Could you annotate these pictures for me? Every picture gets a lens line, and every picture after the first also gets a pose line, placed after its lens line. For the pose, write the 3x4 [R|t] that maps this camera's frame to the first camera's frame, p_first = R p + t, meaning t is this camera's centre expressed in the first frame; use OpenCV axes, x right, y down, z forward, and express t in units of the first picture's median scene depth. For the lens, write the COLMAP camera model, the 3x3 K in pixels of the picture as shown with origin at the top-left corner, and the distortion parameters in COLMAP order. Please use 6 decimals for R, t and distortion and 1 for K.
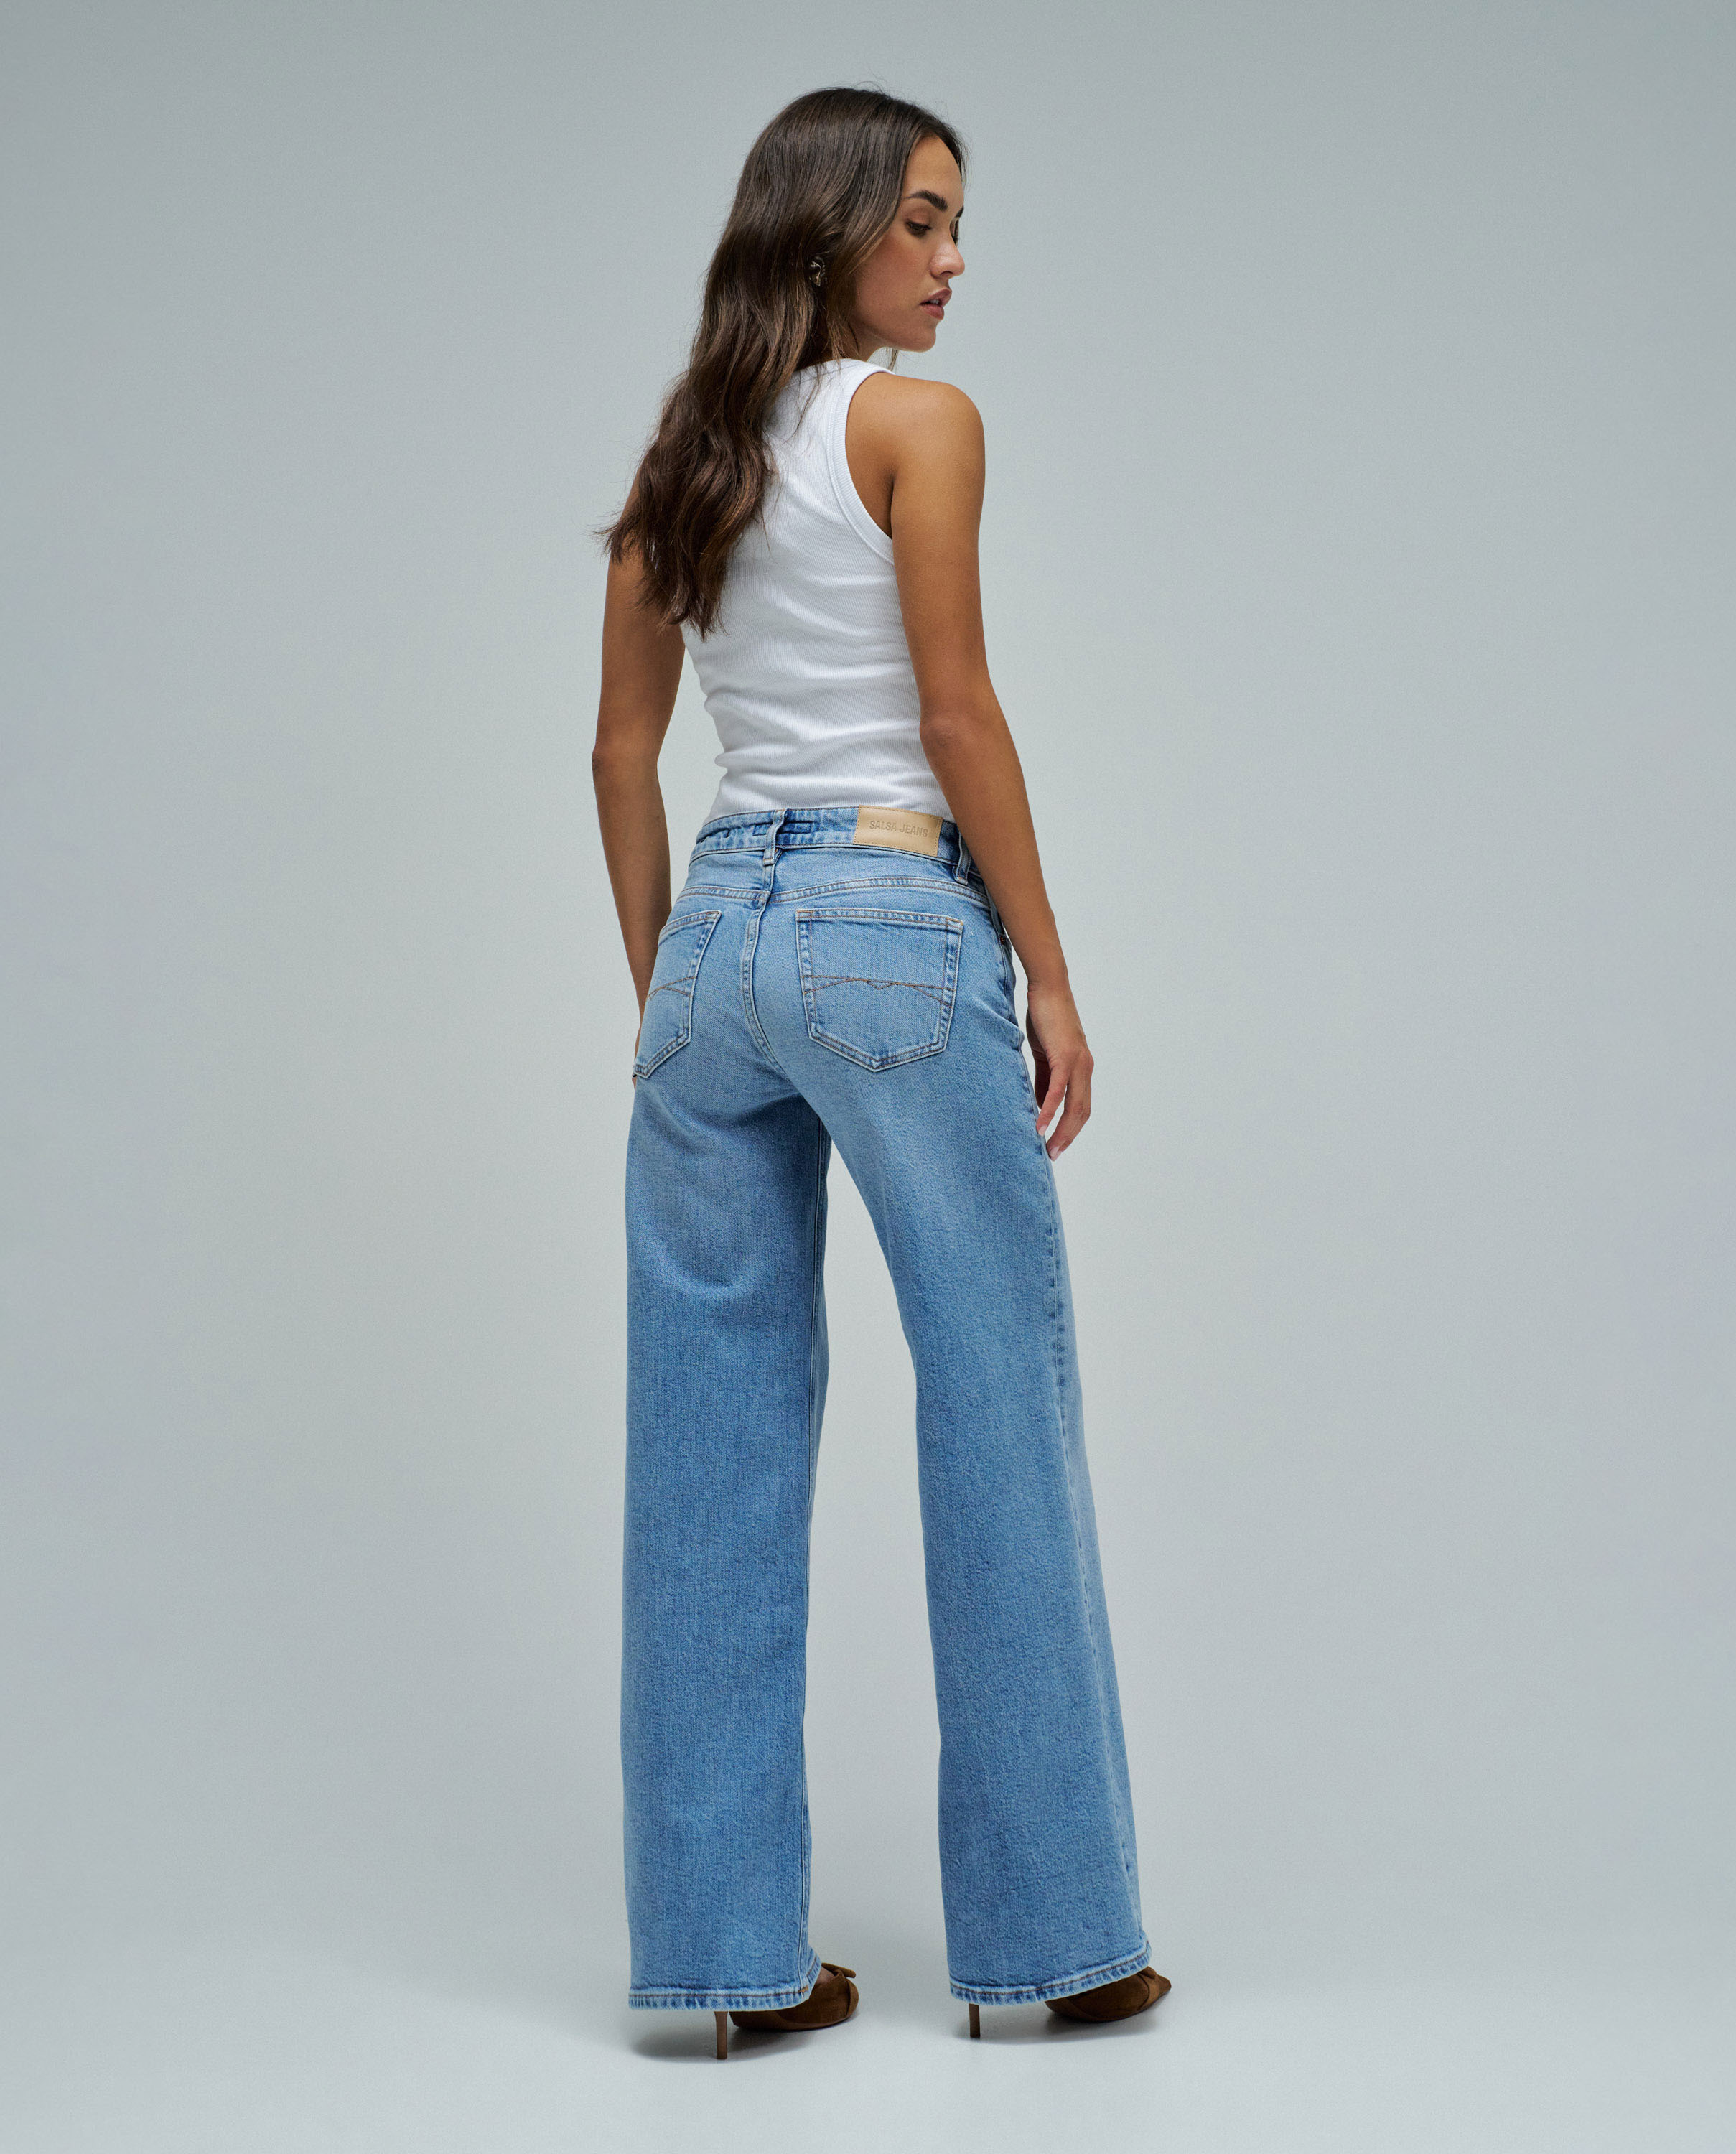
lens RADIAL K [[3562.2, 0, 869.6], [0, 3562.2, 1076.1], [0, 0, 1]] dist [0.357316, 0.000000]
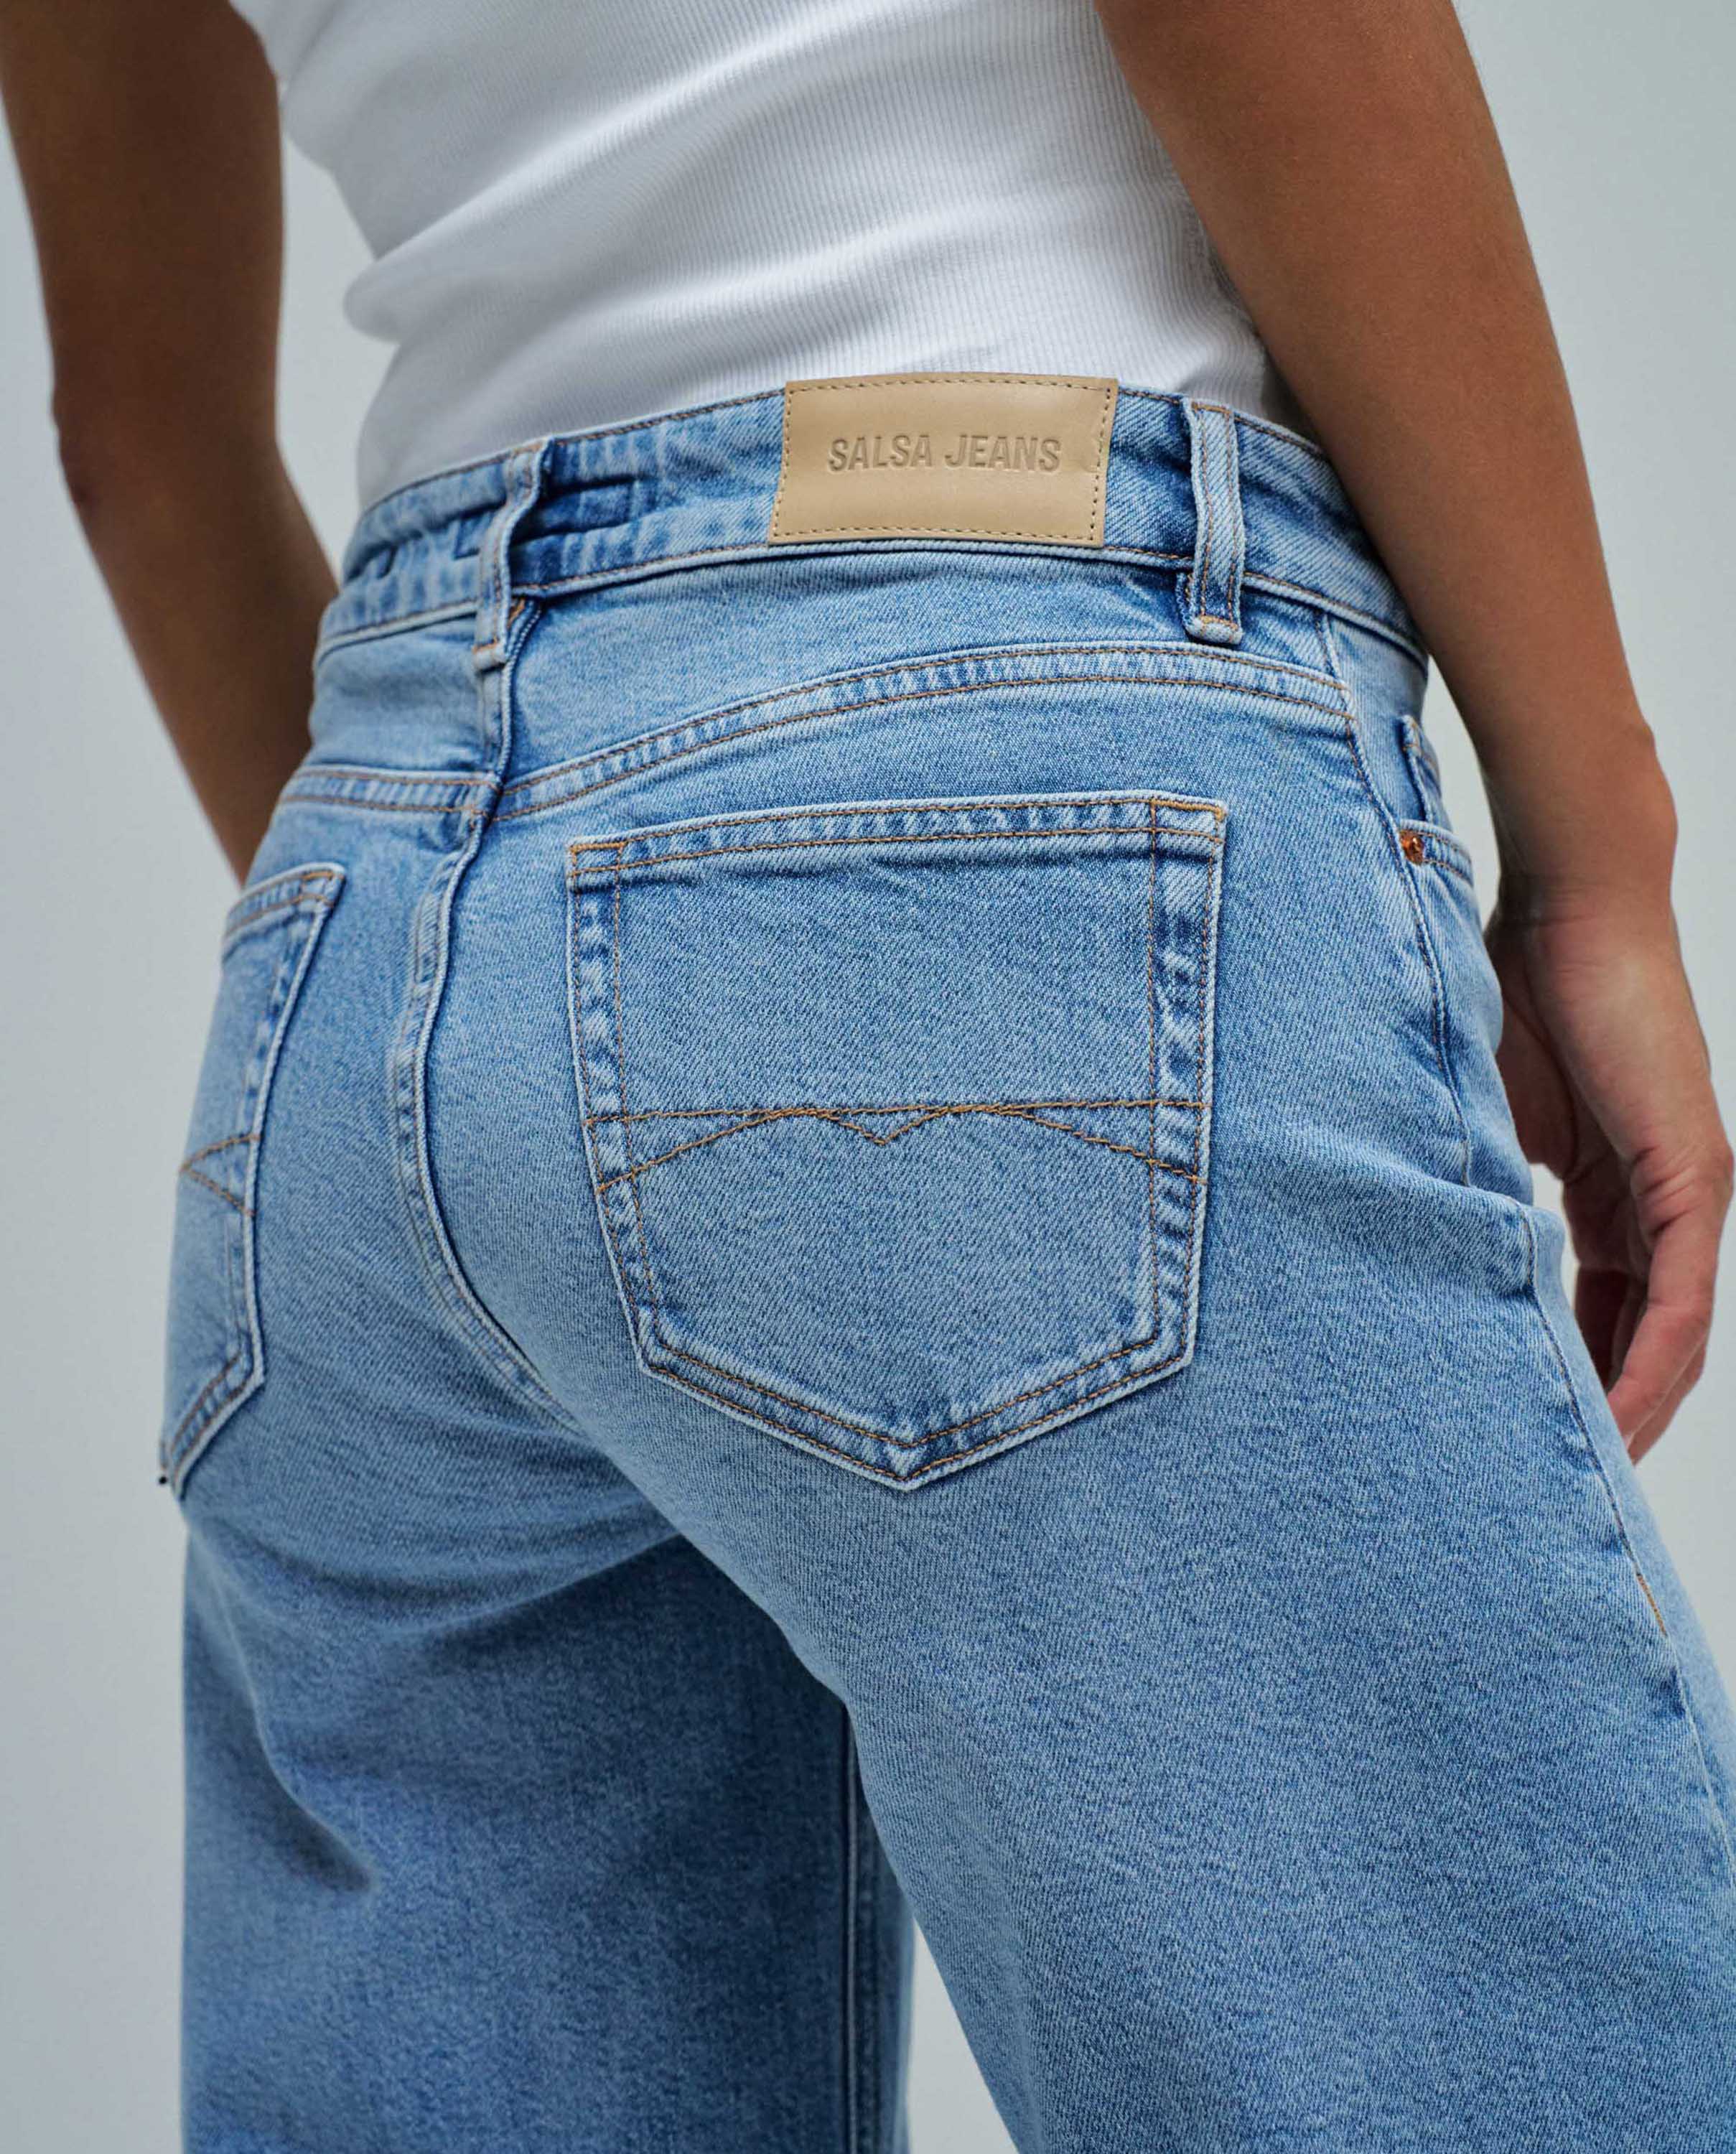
lens RADIAL K [[3562.2, 0, 864.2], [0, 3562.2, 1081.7], [0, 0, 1]] dist [0.357316, 0.000000]
pose [[0.965211, -0.111365, -0.236568, 0.057972], [0.134226, 0.987487, 0.082786, -0.047998], [0.224389, -0.111659, 0.968082, 0.756699]]
